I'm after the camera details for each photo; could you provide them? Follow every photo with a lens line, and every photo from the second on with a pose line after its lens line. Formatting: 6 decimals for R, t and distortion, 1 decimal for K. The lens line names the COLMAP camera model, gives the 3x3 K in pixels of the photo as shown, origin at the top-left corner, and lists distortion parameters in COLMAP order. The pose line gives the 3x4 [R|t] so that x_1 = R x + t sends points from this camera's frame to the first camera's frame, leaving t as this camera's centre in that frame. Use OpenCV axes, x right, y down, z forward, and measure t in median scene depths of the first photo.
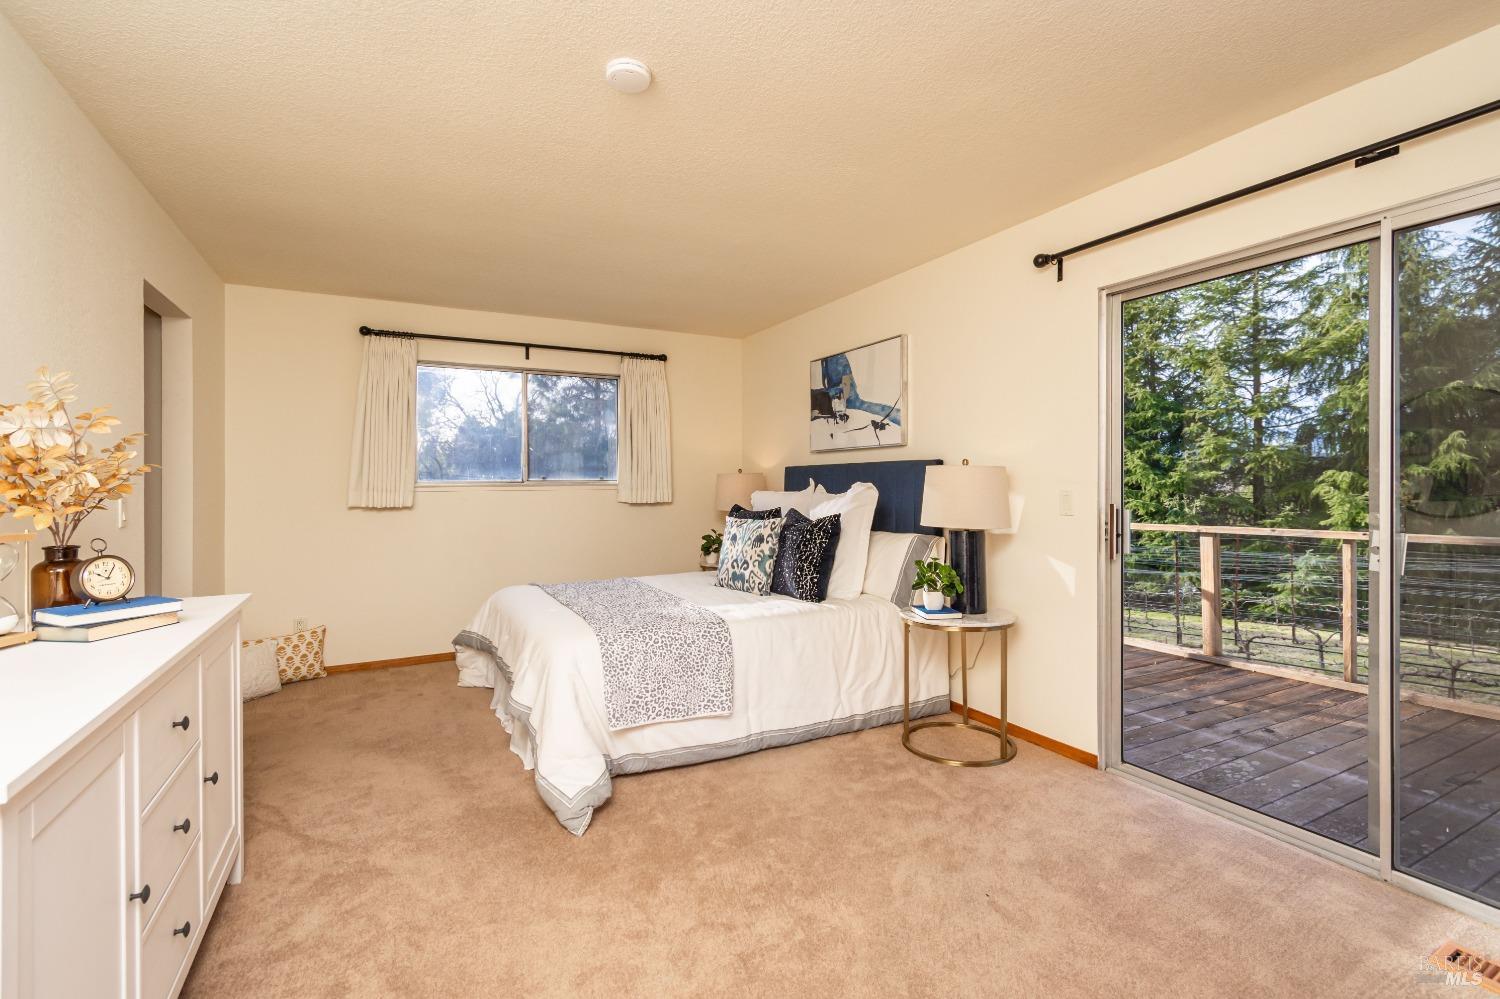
lens RADIAL K [[672.1, 0, 750.0], [0, 672.1, 499.5], [0, 0, 1]] dist [0.011603, -0.000218]
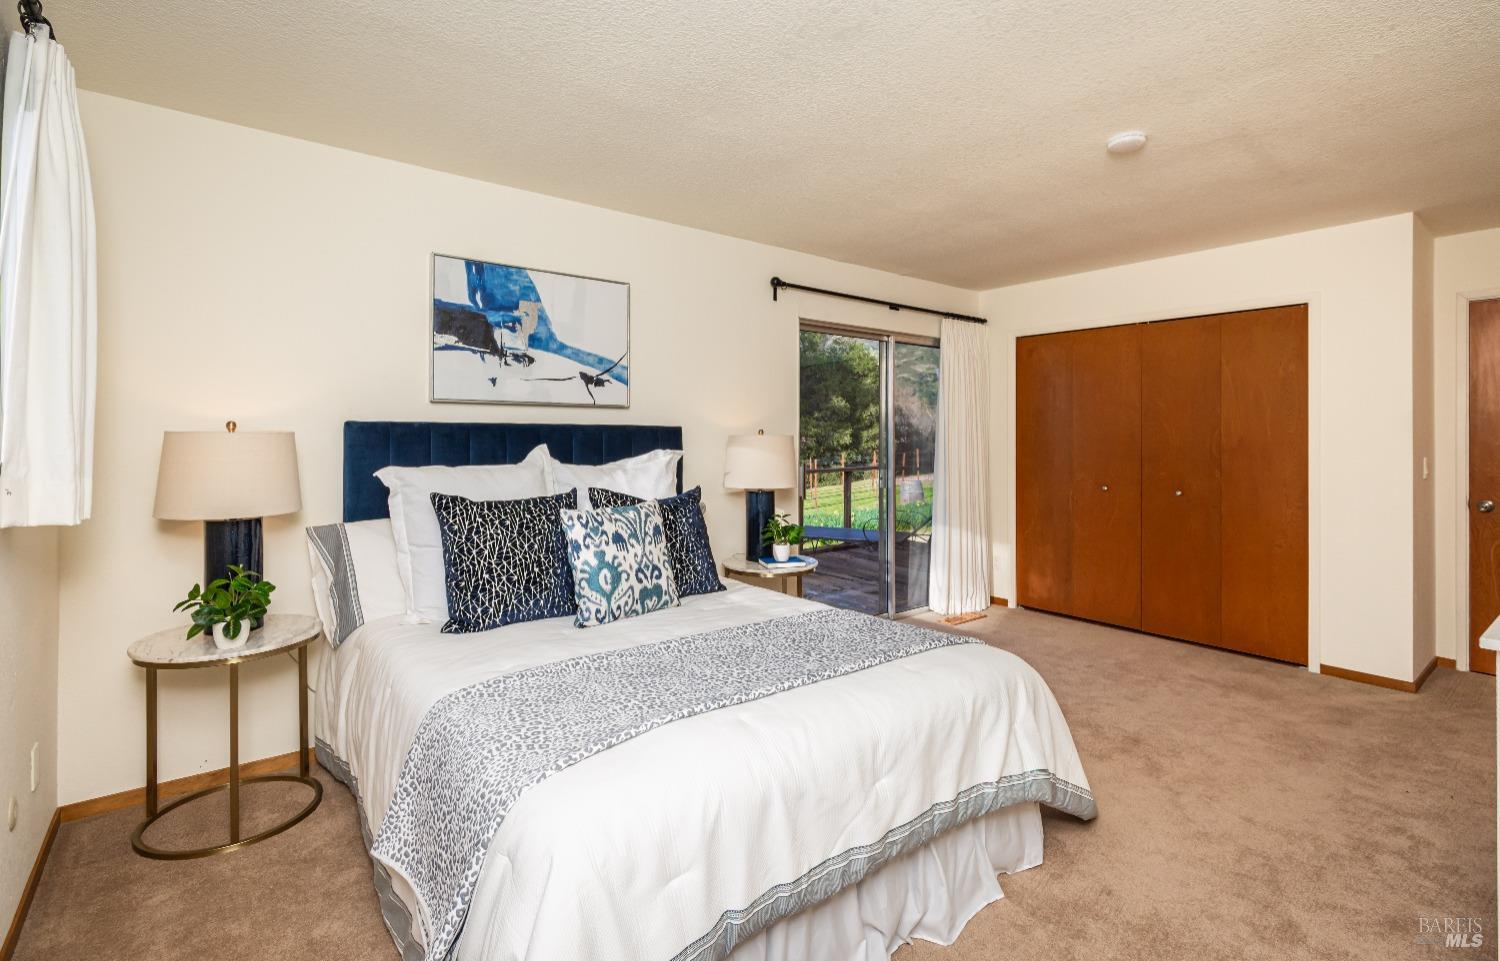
lens RADIAL K [[708.7, 0, 751.0], [0, 708.7, 440.2], [0, 0, 1]] dist [-0.000220, -0.000028]
pose [[-0.169335, 0.004515, 0.985548, -0.688539], [0.021727, 0.999764, -0.000847, -0.032080], [-0.985319, 0.021269, -0.169393, 0.955254]]
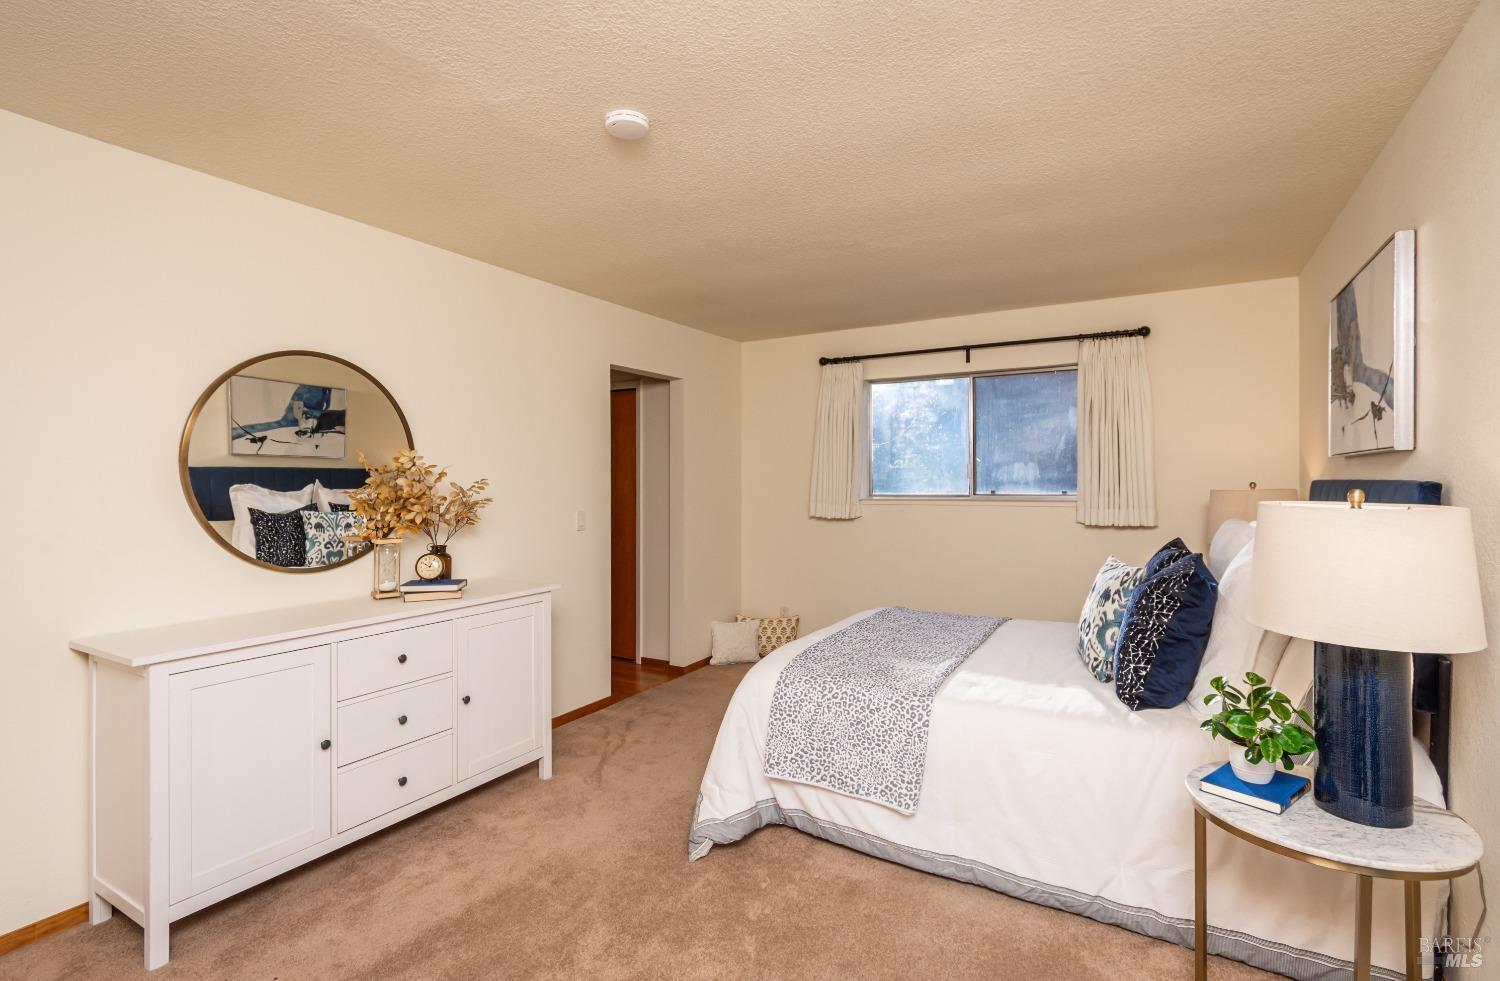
lens RADIAL K [[712.5, 0, 750.0], [0, 712.5, 490.5], [0, 0, 1]] dist [0.000132, -0.000392]
pose [[0.530785, 0.016727, -0.847342, 0.404499], [-0.019719, 0.999778, 0.007384, -0.042665], [0.847277, 0.012789, 0.530997, 0.283370]]
